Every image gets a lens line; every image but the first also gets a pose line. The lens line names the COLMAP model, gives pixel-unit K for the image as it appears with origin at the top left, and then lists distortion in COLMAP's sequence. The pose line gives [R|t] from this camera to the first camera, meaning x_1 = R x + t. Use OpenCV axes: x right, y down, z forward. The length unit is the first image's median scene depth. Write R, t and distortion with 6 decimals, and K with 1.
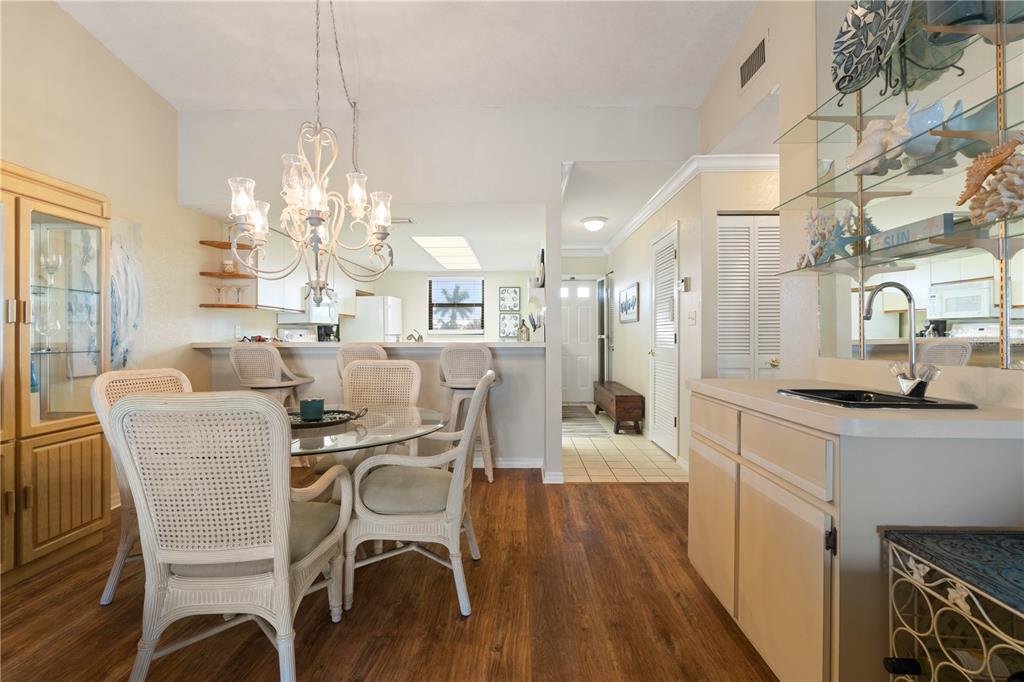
lens RADIAL K [[460.7, 0, 511.2], [0, 460.7, 339.4], [0, 0, 1]] dist [-0.002851, -0.000040]
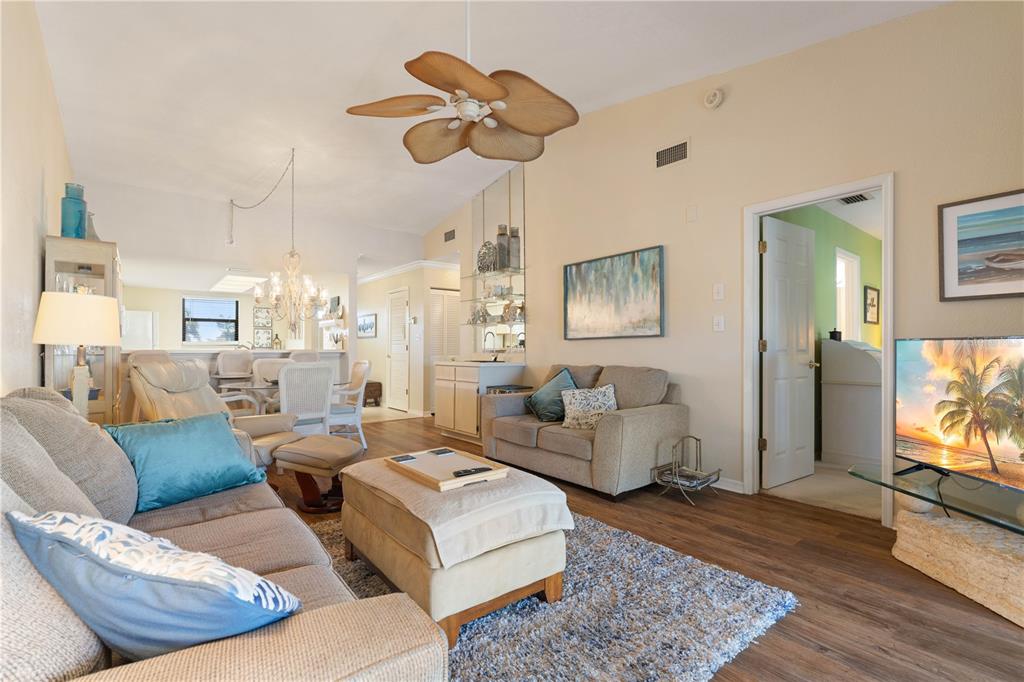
lens RADIAL K [[462.9, 0, 513.7], [0, 462.9, 343.7], [0, 0, 1]] dist [-0.003909, 0.000462]
pose [[0.763250, 0.006732, 0.646068, -0.611702], [0.004513, 0.999866, -0.015751, 0.015360], [-0.646087, 0.014938, 0.763117, -0.835945]]
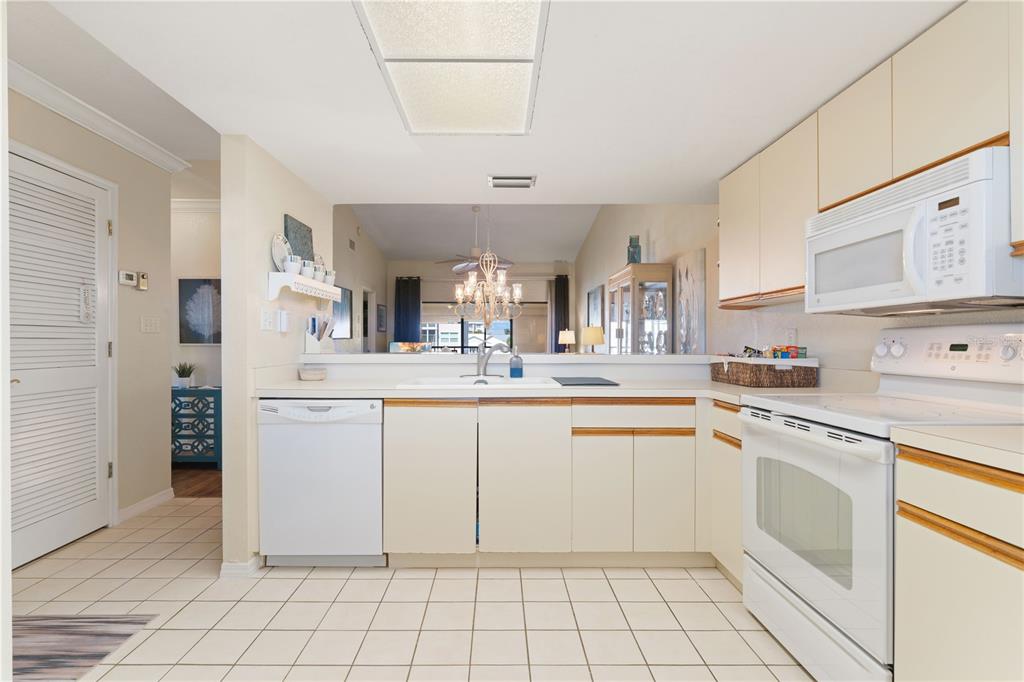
lens RADIAL K [[483.5, 0, 501.8], [0, 483.5, 342.2], [0, 0, 1]] dist [-0.002081, -0.000103]
pose [[-0.999549, -0.000250, -0.030037, -0.240320], [-0.000516, 0.999961, 0.008866, -0.022268], [0.030034, 0.008877, -0.999509, 1.964825]]
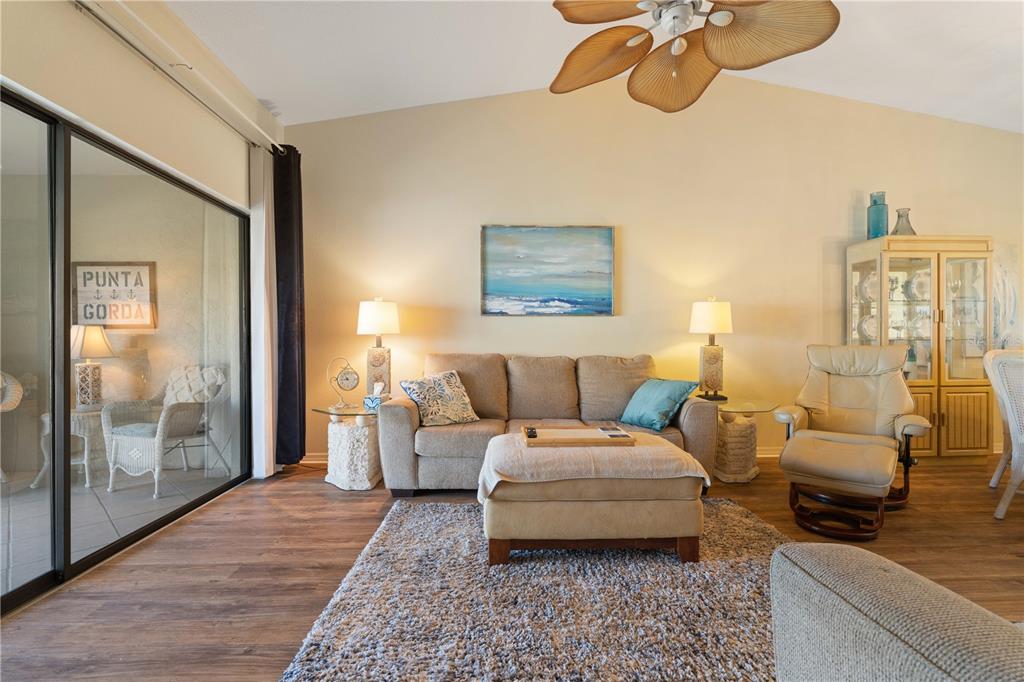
lens RADIAL K [[467.0, 0, 512.0], [0, 467.0, 341.0], [0, 0, 1]] dist [-0.004302, 0.000236]
pose [[0.068216, 0.000477, -0.997670, 0.371076], [-0.001657, 0.999999, 0.000364, 0.023268], [0.997669, 0.001628, 0.068217, -0.465936]]
